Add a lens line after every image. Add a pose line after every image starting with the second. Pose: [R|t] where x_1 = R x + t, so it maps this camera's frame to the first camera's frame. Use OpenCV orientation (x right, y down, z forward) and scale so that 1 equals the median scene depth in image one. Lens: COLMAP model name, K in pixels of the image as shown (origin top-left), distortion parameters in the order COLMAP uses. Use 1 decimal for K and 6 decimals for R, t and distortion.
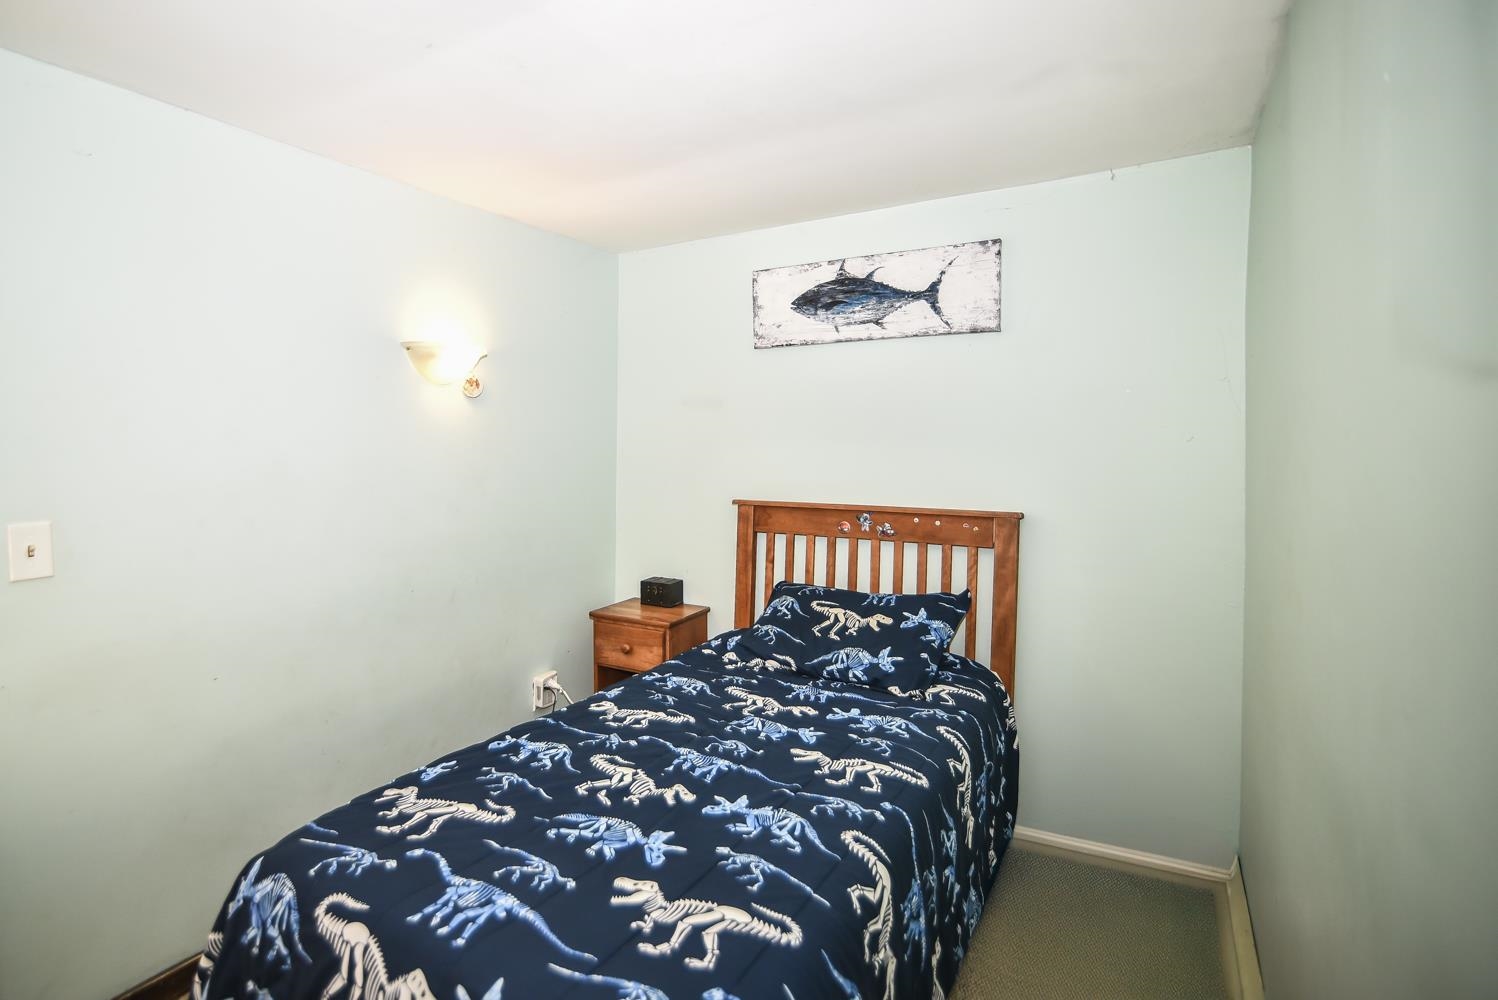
lens RADIAL K [[793.2, 0, 679.0], [0, 793.2, 456.3], [0, 0, 1]] dist [-0.016950, -0.000242]
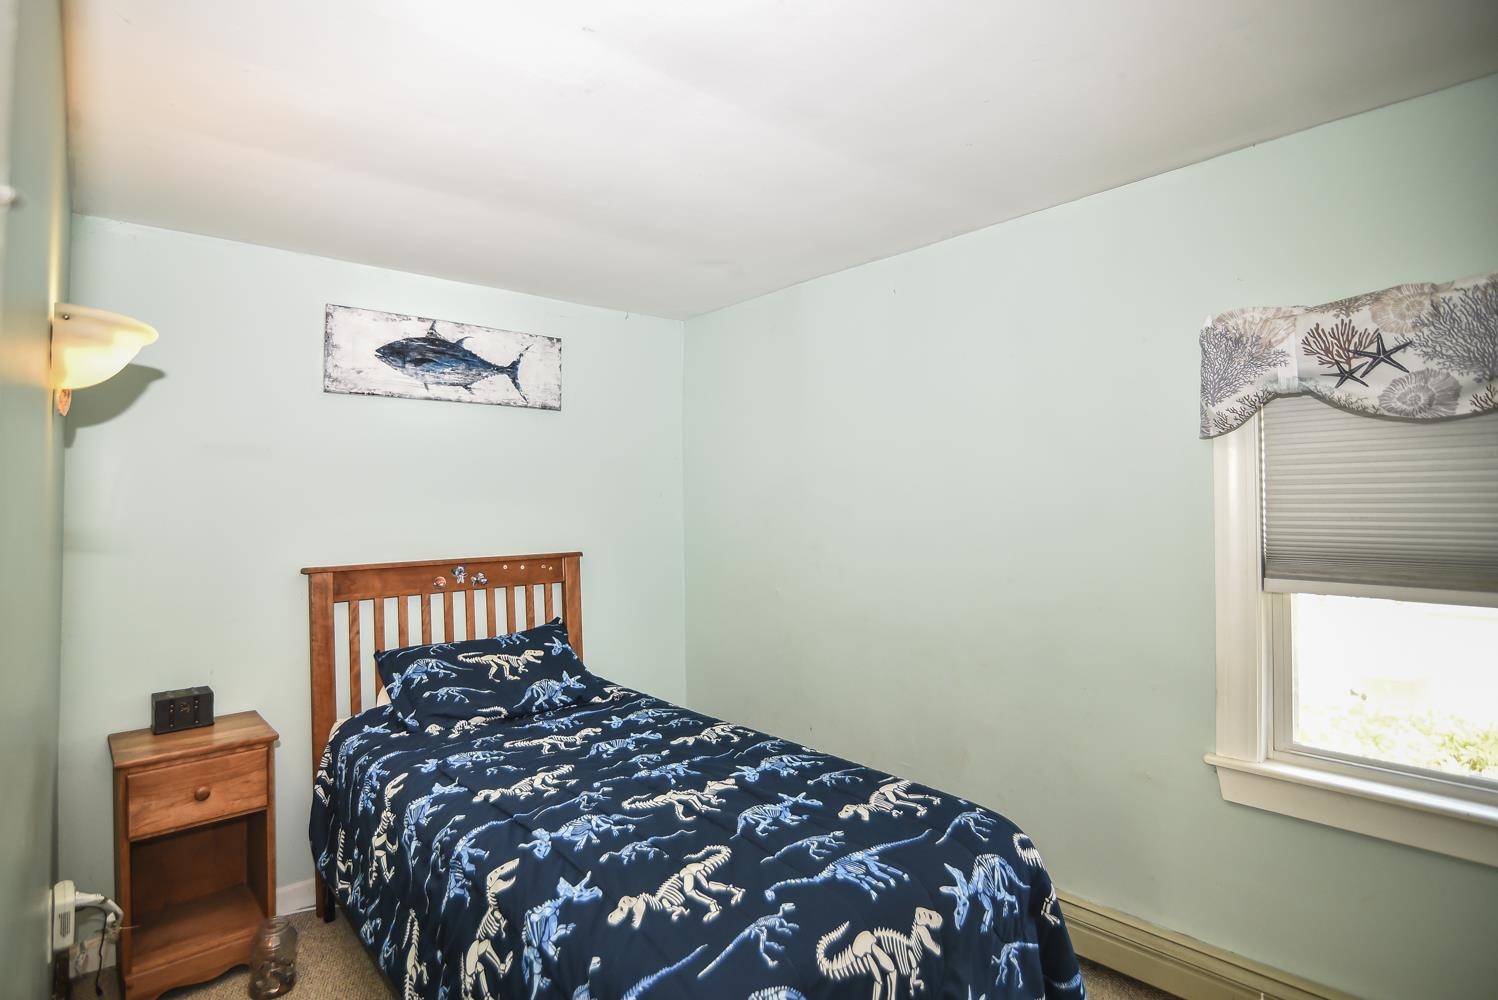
lens RADIAL K [[747.1, 0, 746.7], [0, 747.1, 483.9], [0, 0, 1]] dist [-0.022400, 0.000168]
pose [[0.239376, 0.021772, 0.970683, -0.687031], [0.033893, 0.998952, -0.030764, 0.006864], [-0.970335, 0.040263, 0.238387, 0.427334]]
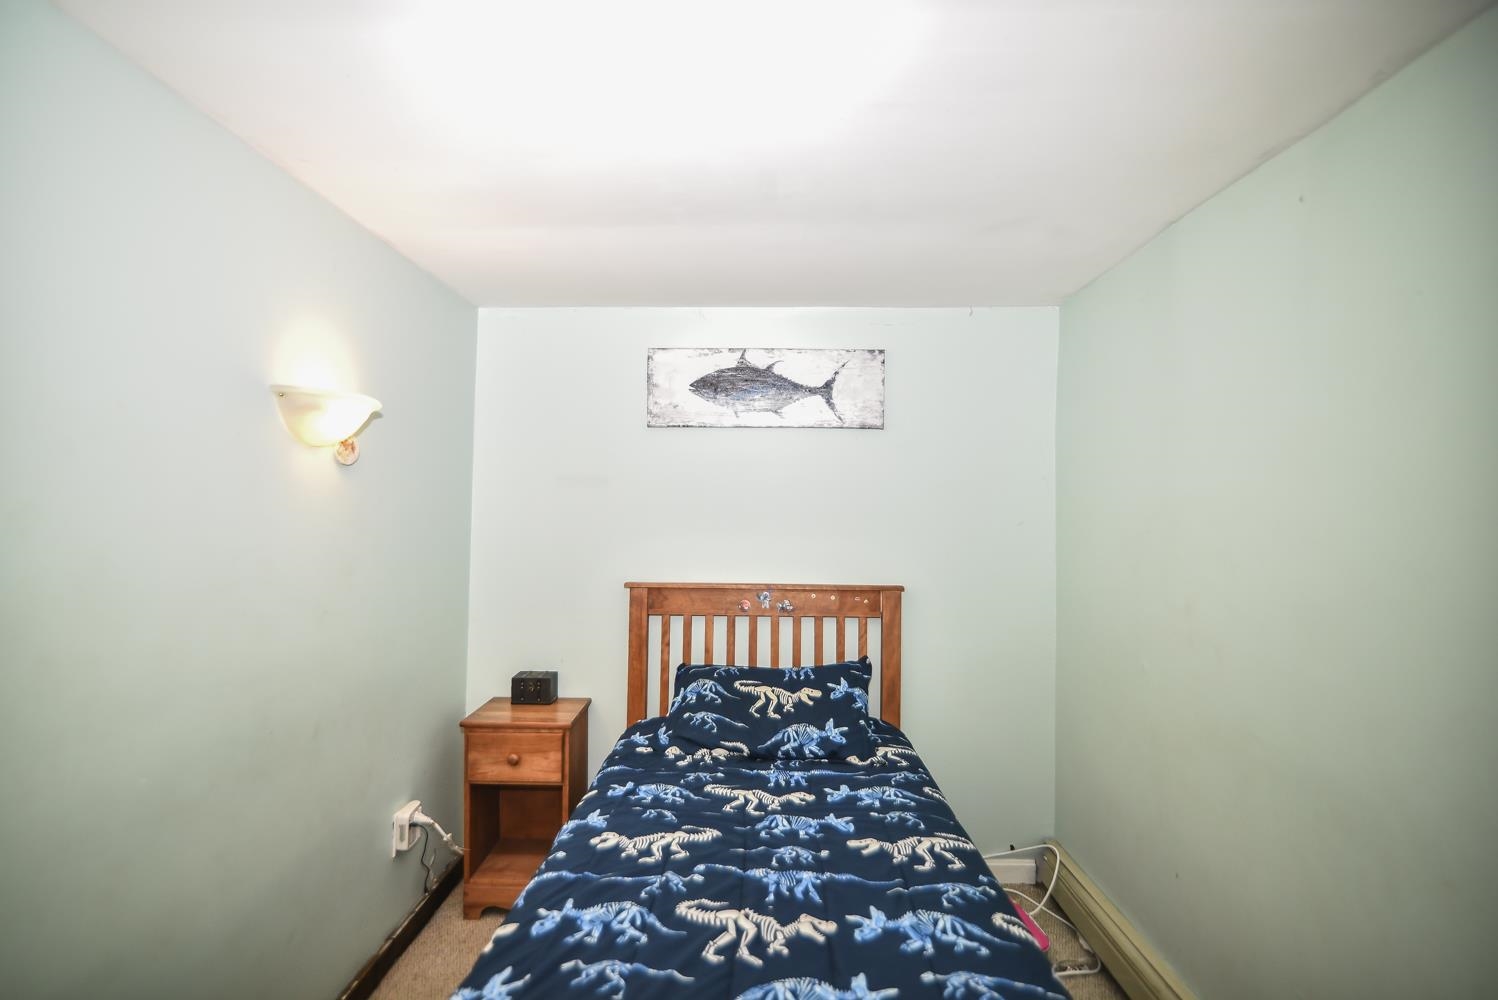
lens RADIAL K [[720.3, 0, 760.1], [0, 720.3, 501.3], [0, 0, 1]] dist [-0.024147, 0.000044]
pose [[0.841541, 0.018720, 0.539868, -0.313765], [-0.000461, 0.999424, -0.033938, -0.016461], [-0.540192, 0.028311, 0.841065, 0.214363]]
